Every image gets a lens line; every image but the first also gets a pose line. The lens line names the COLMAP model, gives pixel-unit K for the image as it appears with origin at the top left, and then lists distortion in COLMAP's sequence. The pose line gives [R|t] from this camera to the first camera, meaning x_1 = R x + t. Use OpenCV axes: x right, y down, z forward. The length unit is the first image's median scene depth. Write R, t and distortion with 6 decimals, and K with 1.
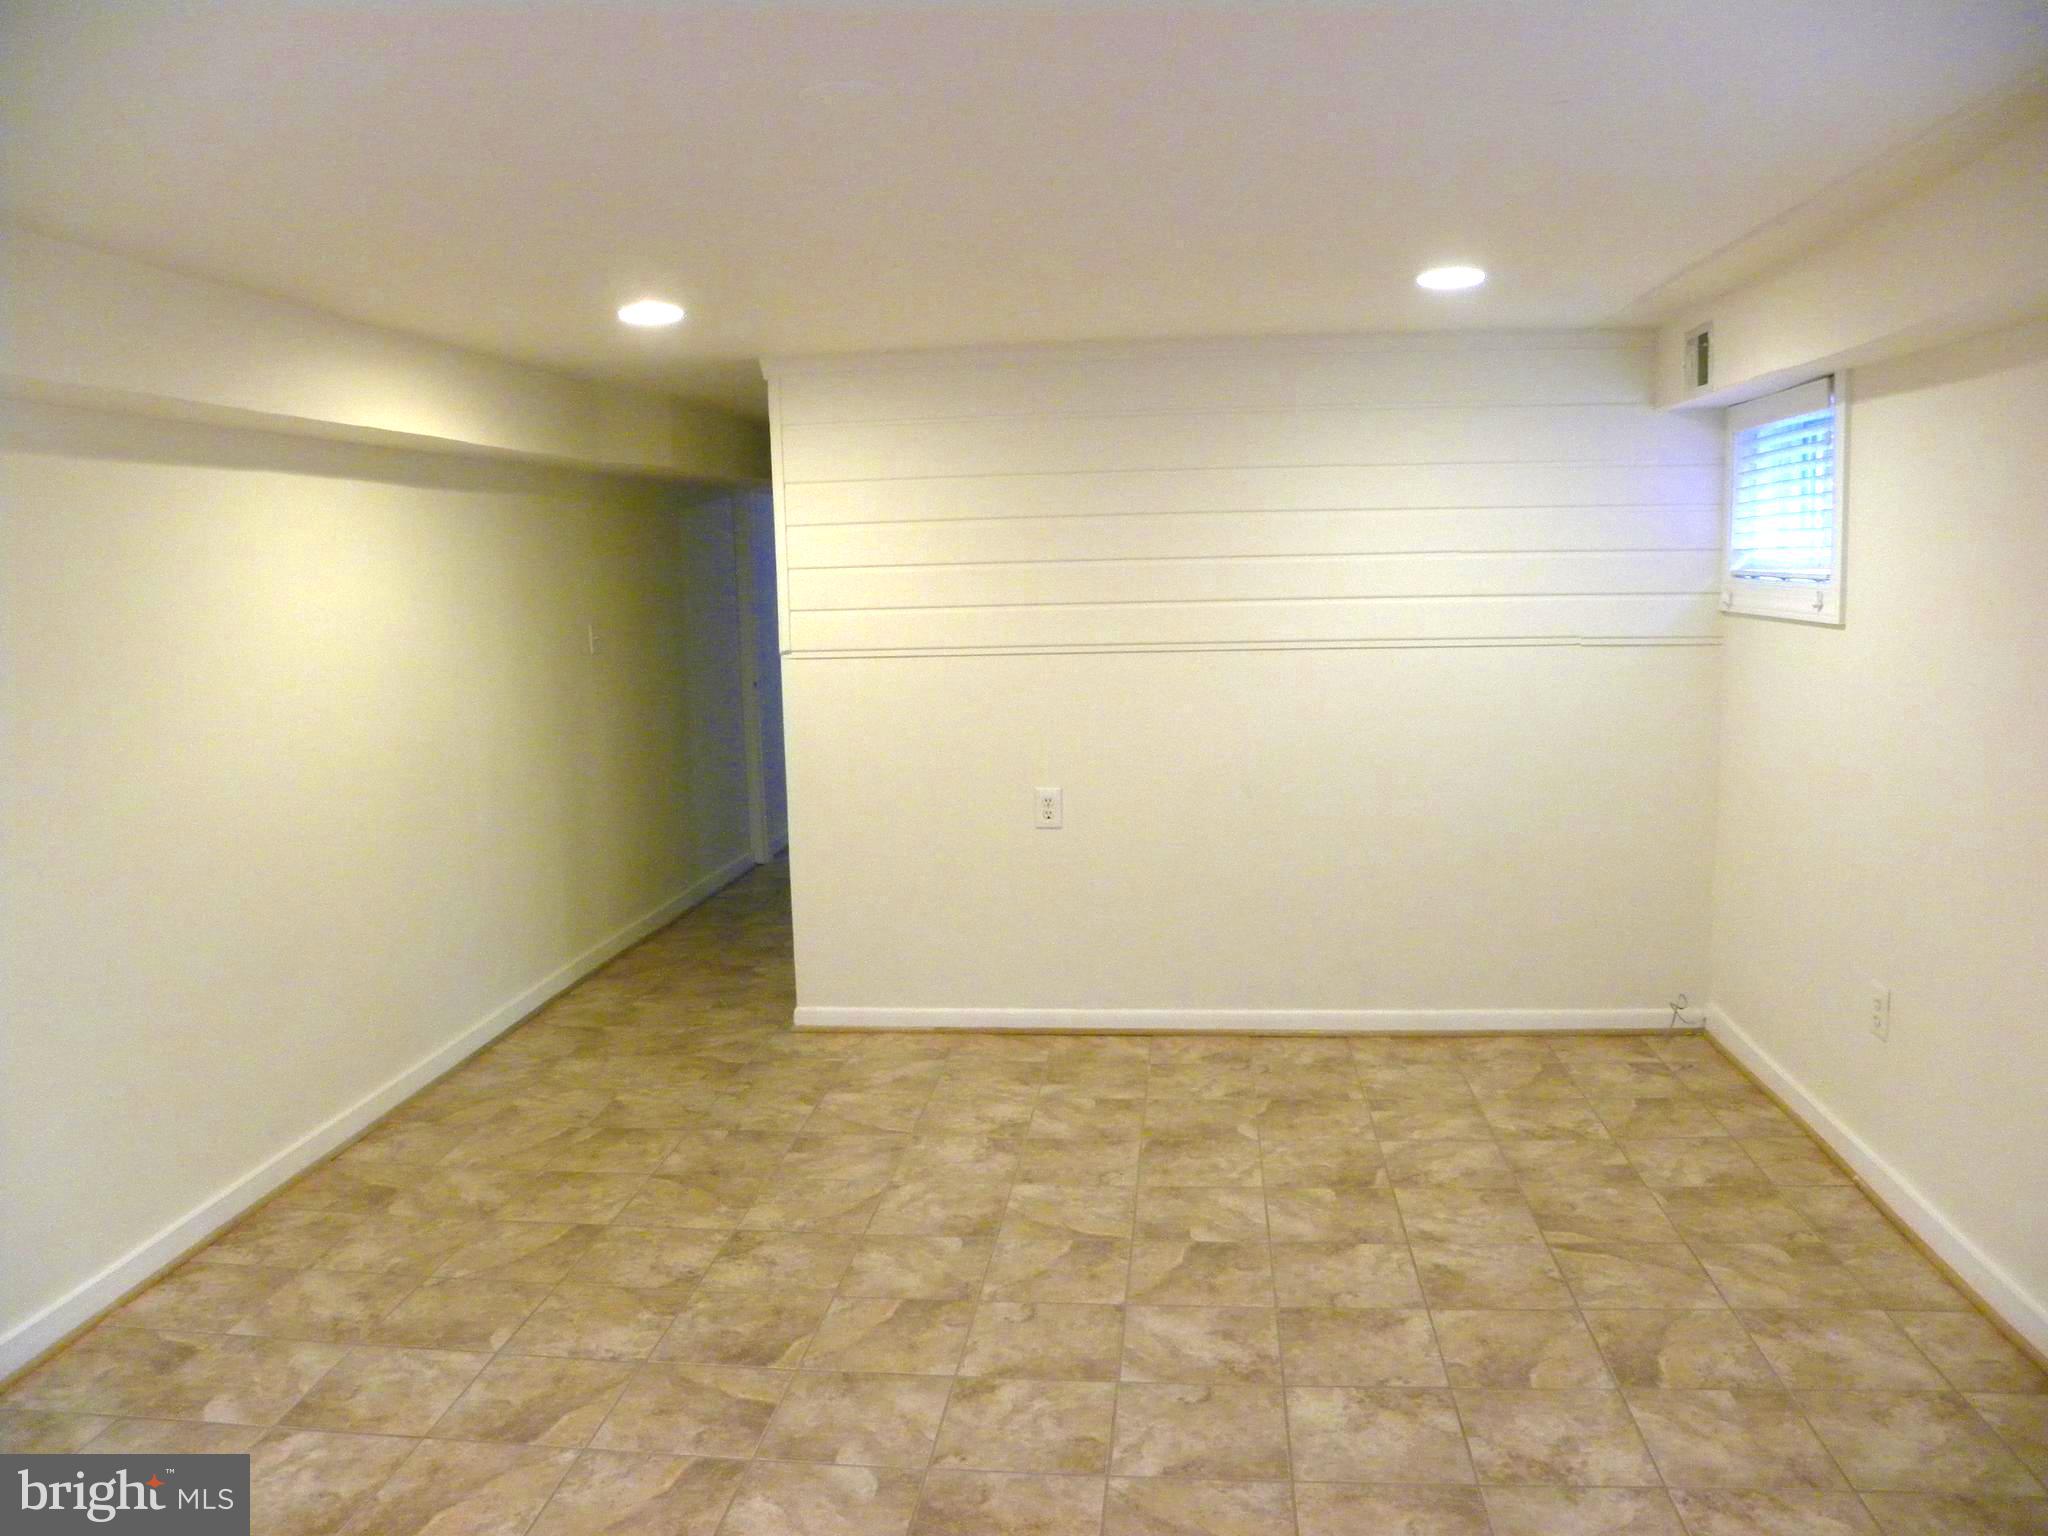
lens RADIAL K [[1557.9, 0, 1032.3], [0, 1557.9, 771.2], [0, 0, 1]] dist [-0.149778, 0.088484]
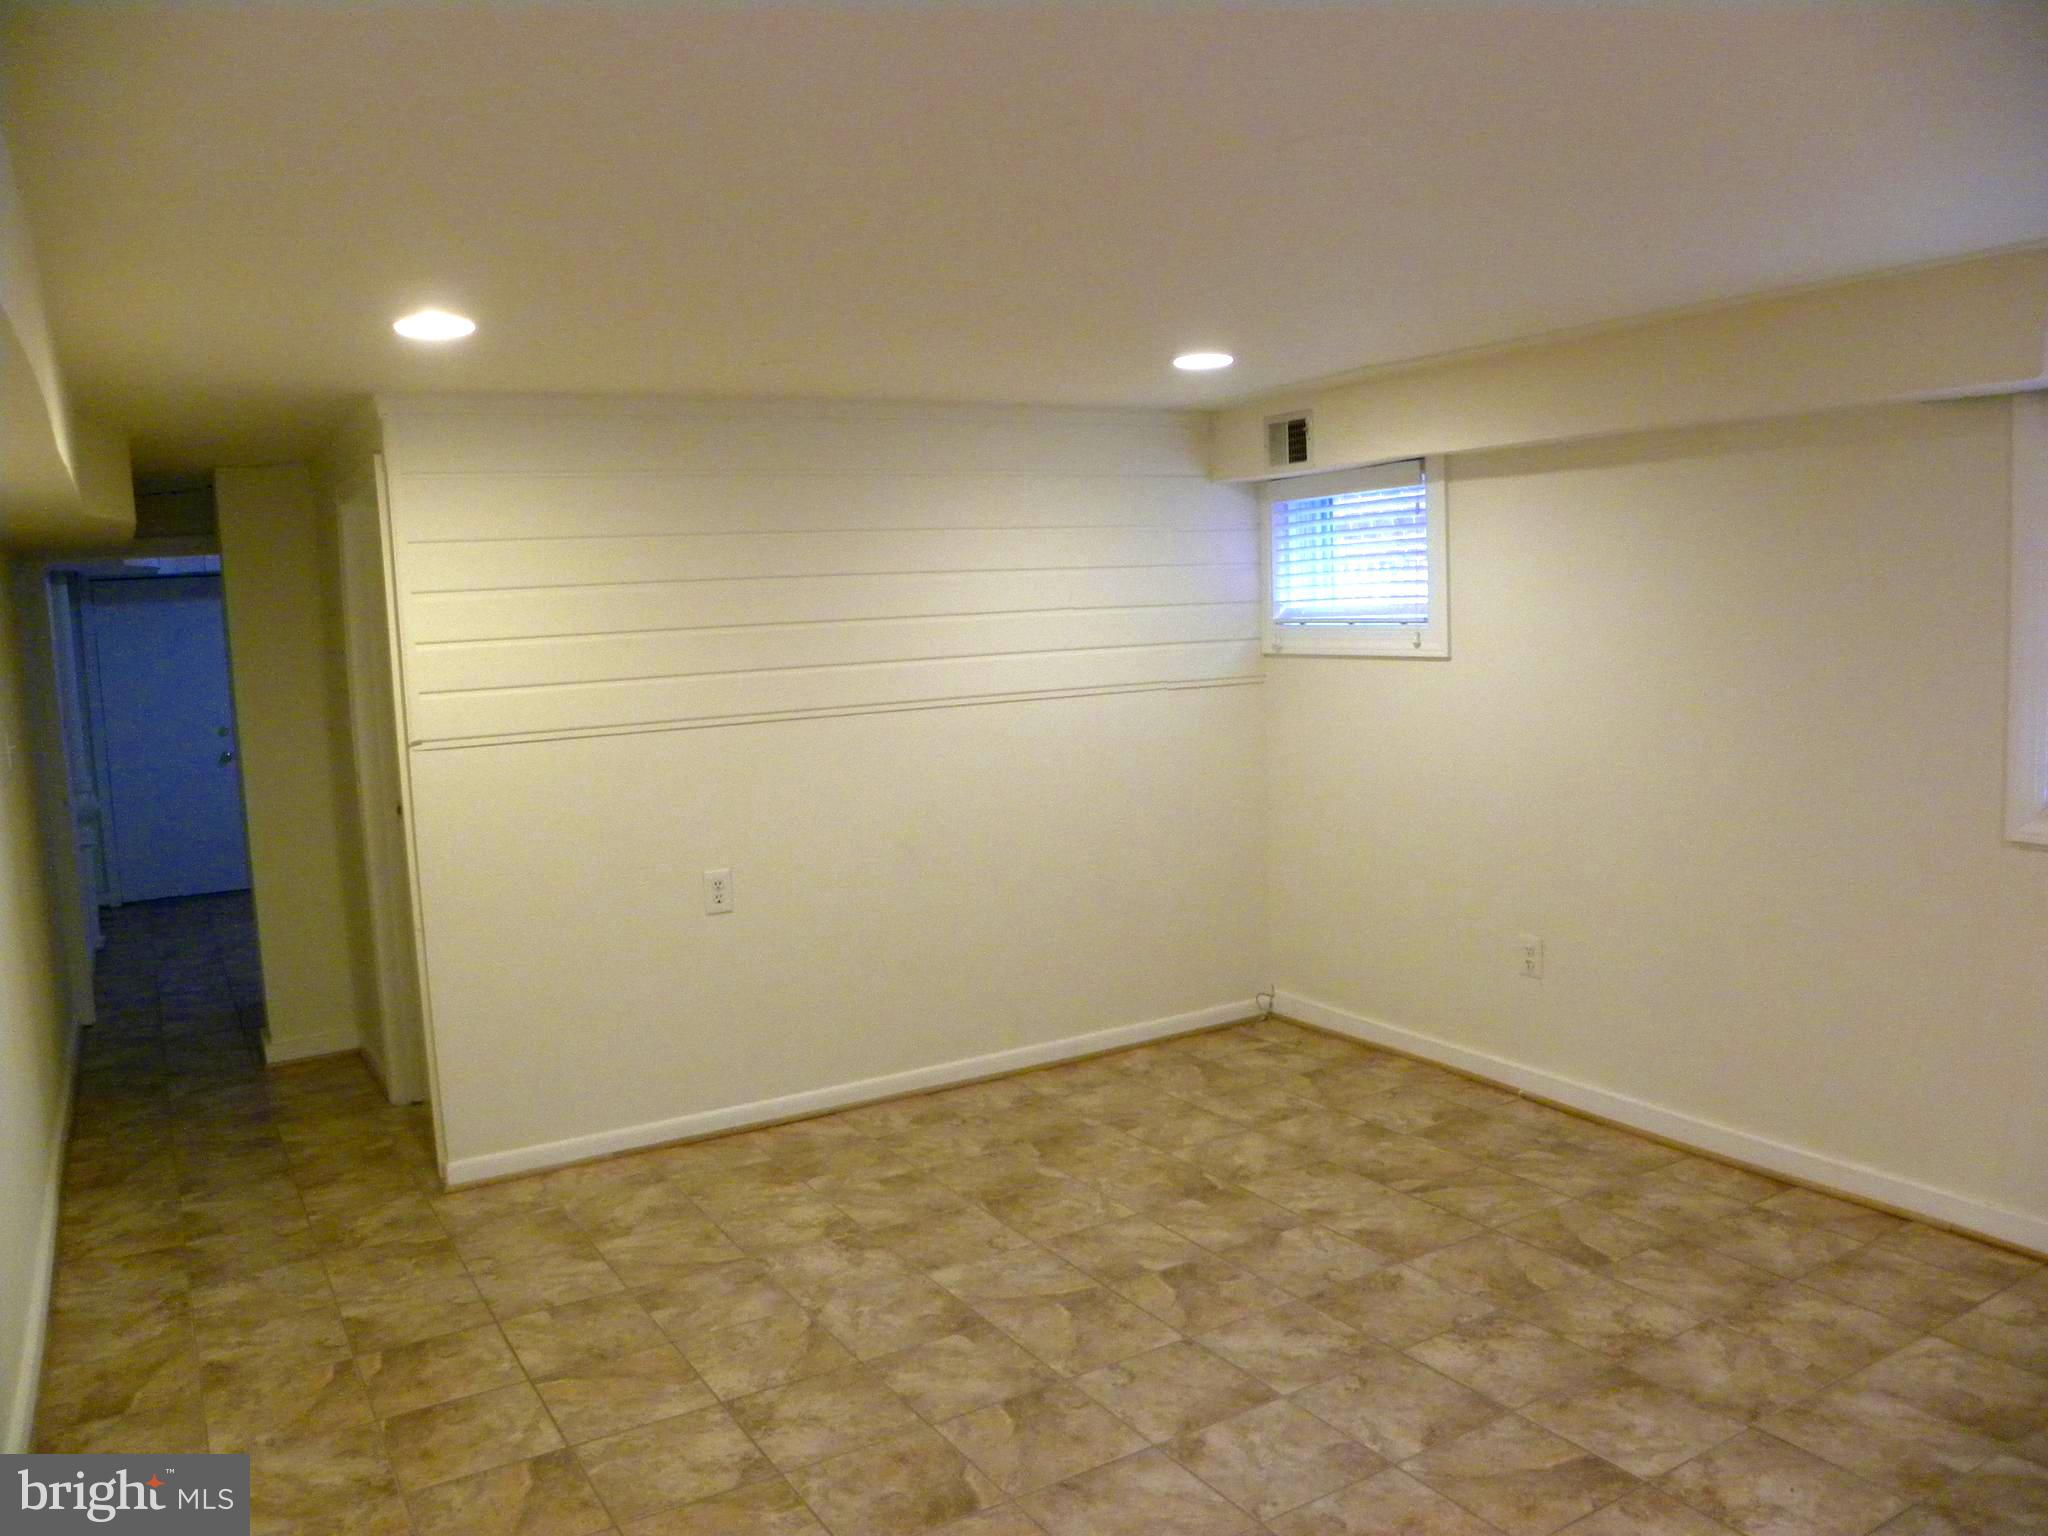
lens RADIAL K [[1557.9, 0, 1032.6], [0, 1557.9, 772.6], [0, 0, 1]] dist [-0.149778, 0.088484]
pose [[0.794959, -0.073270, 0.602223, -0.480133], [0.102650, 0.994612, -0.014492, -0.017712], [-0.597916, 0.073338, 0.798197, 0.175266]]
